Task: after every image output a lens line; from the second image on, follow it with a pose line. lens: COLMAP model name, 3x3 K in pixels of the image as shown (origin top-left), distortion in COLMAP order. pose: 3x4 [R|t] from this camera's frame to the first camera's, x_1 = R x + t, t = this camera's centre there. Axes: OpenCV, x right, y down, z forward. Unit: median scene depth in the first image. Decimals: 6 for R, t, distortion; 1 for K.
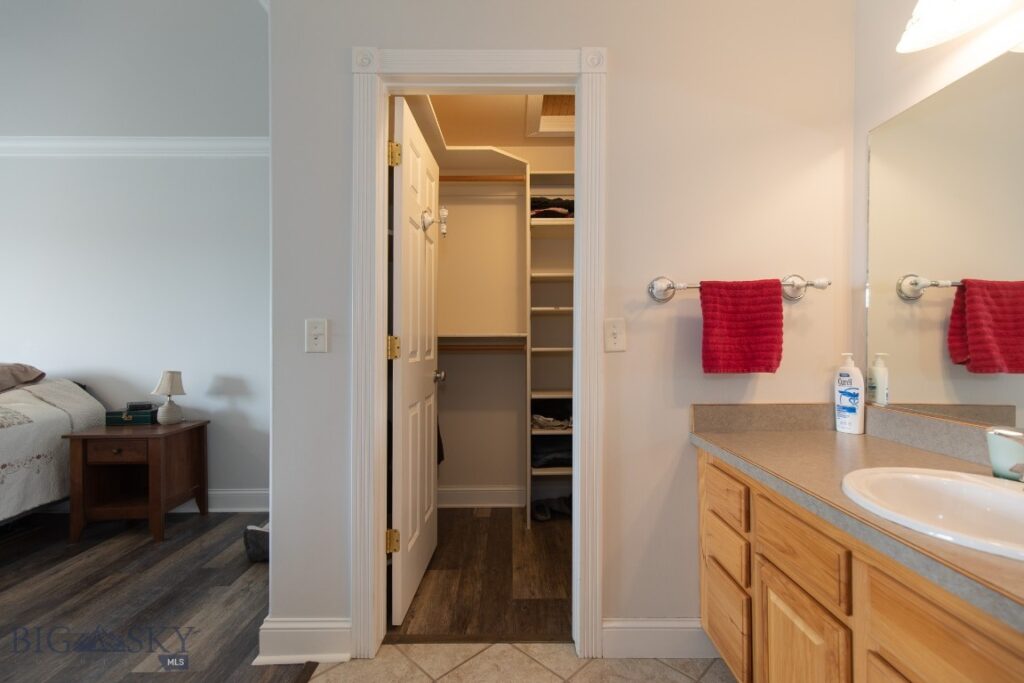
lens RADIAL K [[459.6, 0, 512.2], [0, 459.6, 344.2], [0, 0, 1]] dist [0.004818, 0.000571]
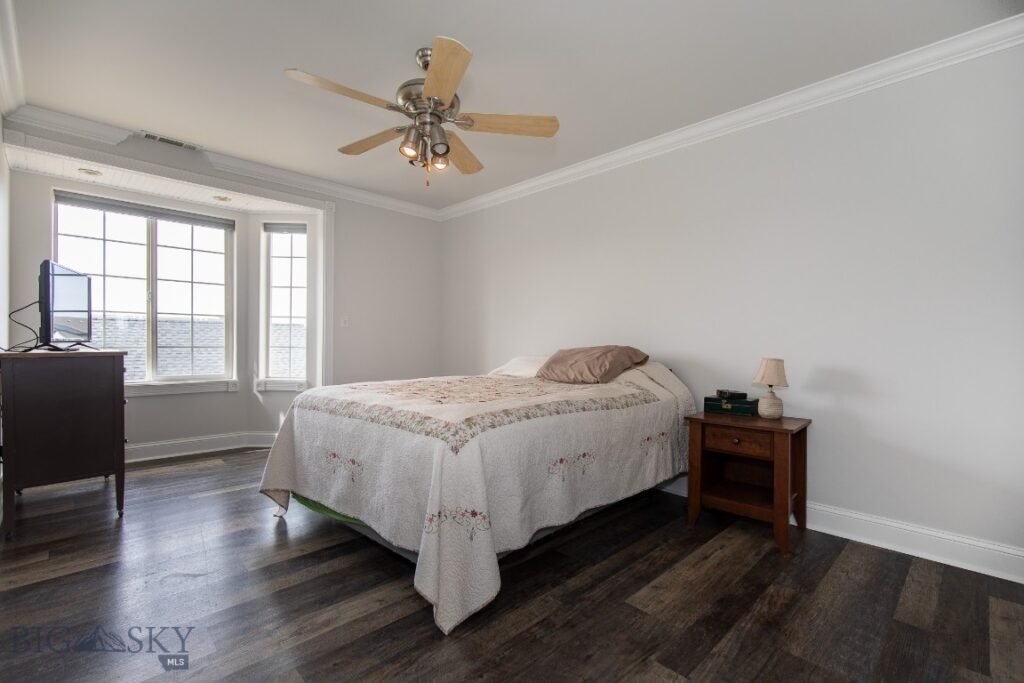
lens RADIAL K [[459.6, 0, 512.2], [0, 459.6, 344.2], [0, 0, 1]] dist [0.004818, 0.000571]
pose [[0.701393, 0.016049, -0.712594, -0.499600], [-0.020743, 0.999783, 0.002101, 0.042273], [0.712473, 0.013308, 0.701573, 0.019870]]
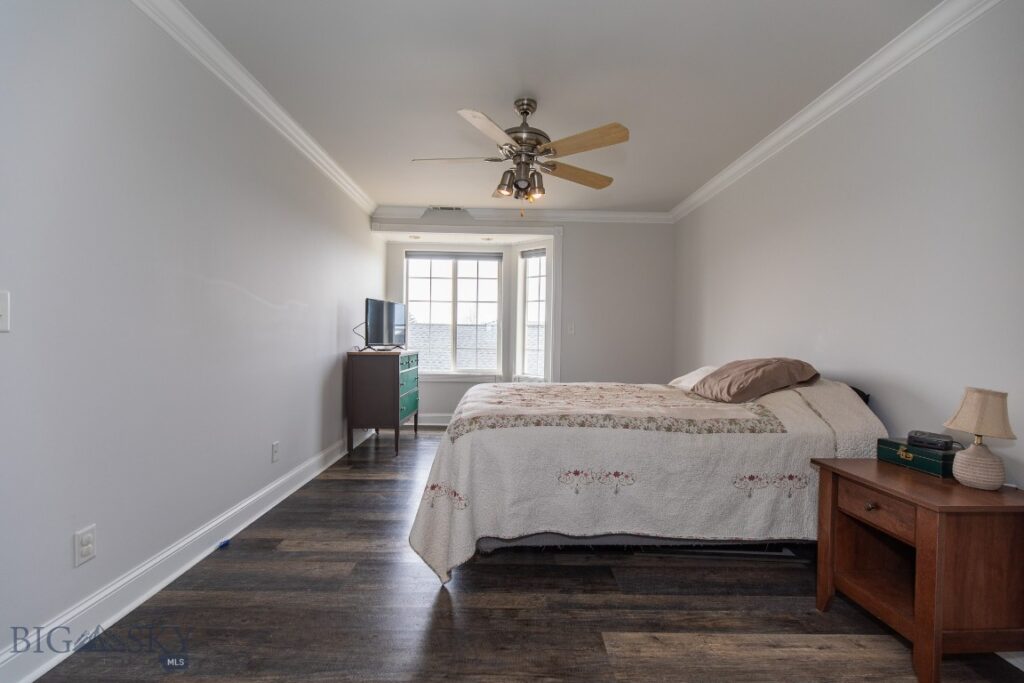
lens RADIAL K [[457.6, 0, 512.0], [0, 457.6, 341.5], [0, 0, 1]] dist [0.002294, -0.000077]
pose [[0.014325, 0.014308, -0.999795, -0.231113], [-0.025882, 0.999568, 0.013934, 0.009580], [0.999562, 0.025677, 0.014689, 0.476986]]
